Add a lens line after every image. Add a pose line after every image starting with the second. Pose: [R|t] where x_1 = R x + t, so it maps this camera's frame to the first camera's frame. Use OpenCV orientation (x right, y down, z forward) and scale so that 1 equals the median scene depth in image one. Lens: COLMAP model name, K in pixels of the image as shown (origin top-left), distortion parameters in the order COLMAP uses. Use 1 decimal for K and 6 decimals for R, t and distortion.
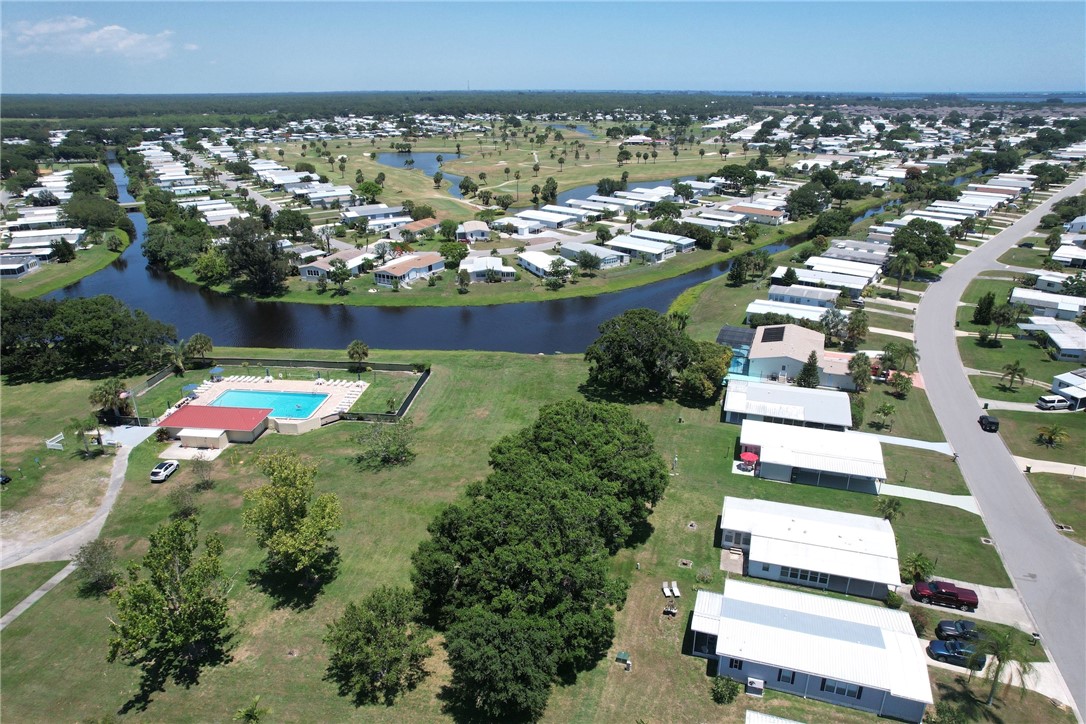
lens RADIAL K [[690.3, 0, 542.3], [0, 690.3, 380.6], [0, 0, 1]] dist [-0.069063, 0.055779]
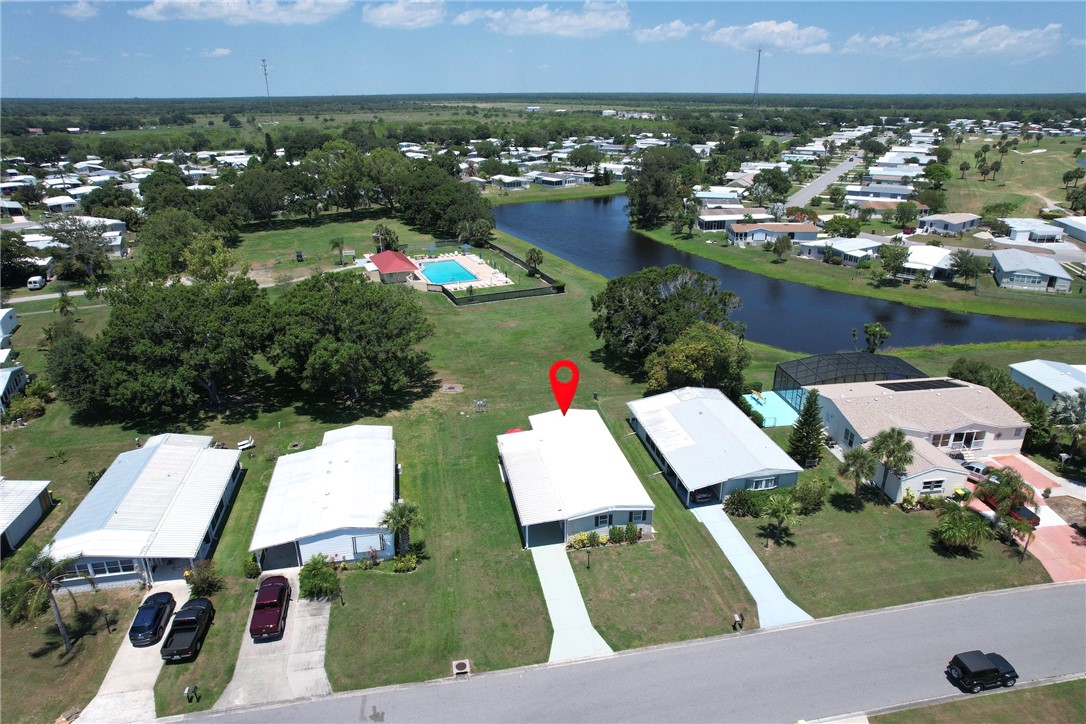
lens RADIAL K [[690.3, 0, 542.3], [0, 690.3, 380.6], [0, 0, 1]] dist [-0.069063, 0.055779]
pose [[0.480776, 0.343204, -0.806886, 0.825564], [-0.345912, 0.919821, 0.185132, -0.083988], [0.805729, 0.190105, 0.560946, 0.535125]]
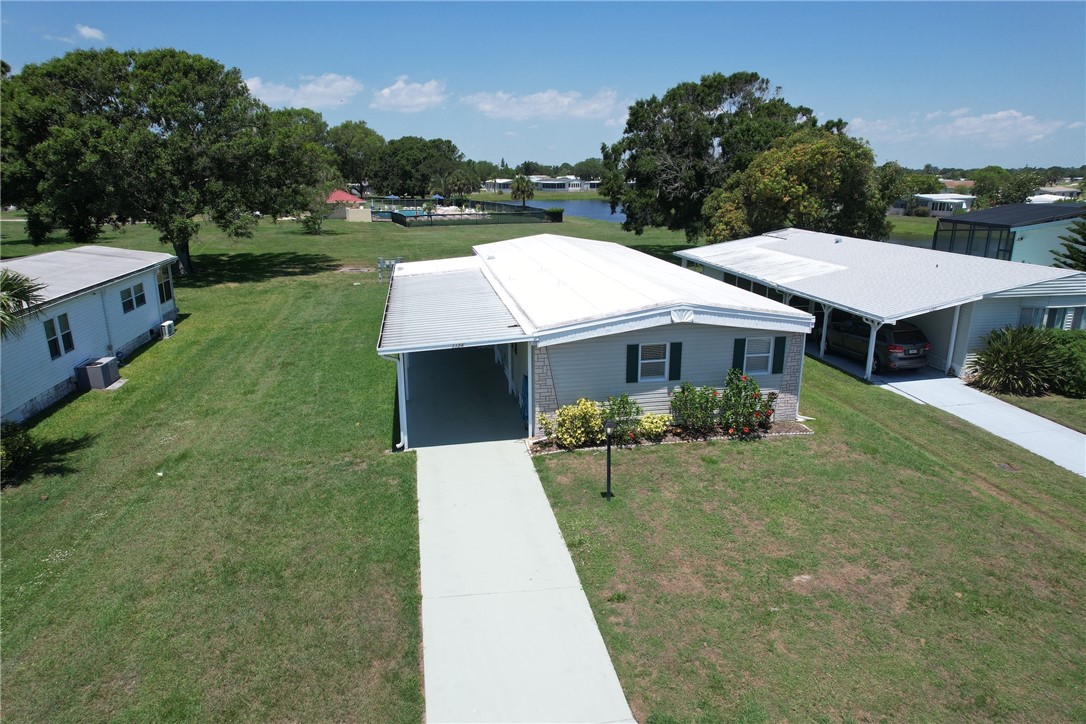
lens RADIAL K [[690.3, 0, 542.3], [0, 690.3, 380.6], [0, 0, 1]] dist [-0.069063, 0.055779]
pose [[0.471227, 0.259417, -0.842999, 0.576918], [-0.351668, 0.931773, 0.090158, 0.101944], [0.808873, 0.253971, 0.530305, 0.791660]]
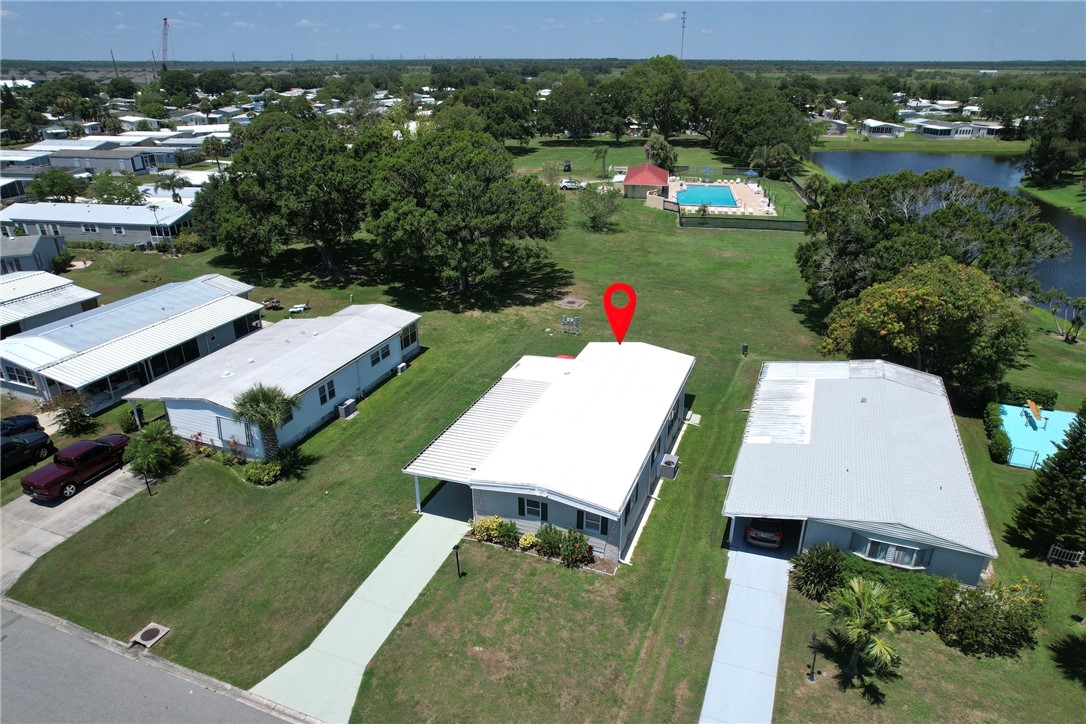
lens RADIAL K [[690.3, 0, 542.3], [0, 690.3, 380.6], [0, 0, 1]] dist [-0.069063, 0.055779]
pose [[-0.066191, 0.429377, -0.900696, 0.701910], [-0.395358, 0.817508, 0.418774, -0.077997], [0.916139, 0.383817, 0.115646, 0.848889]]
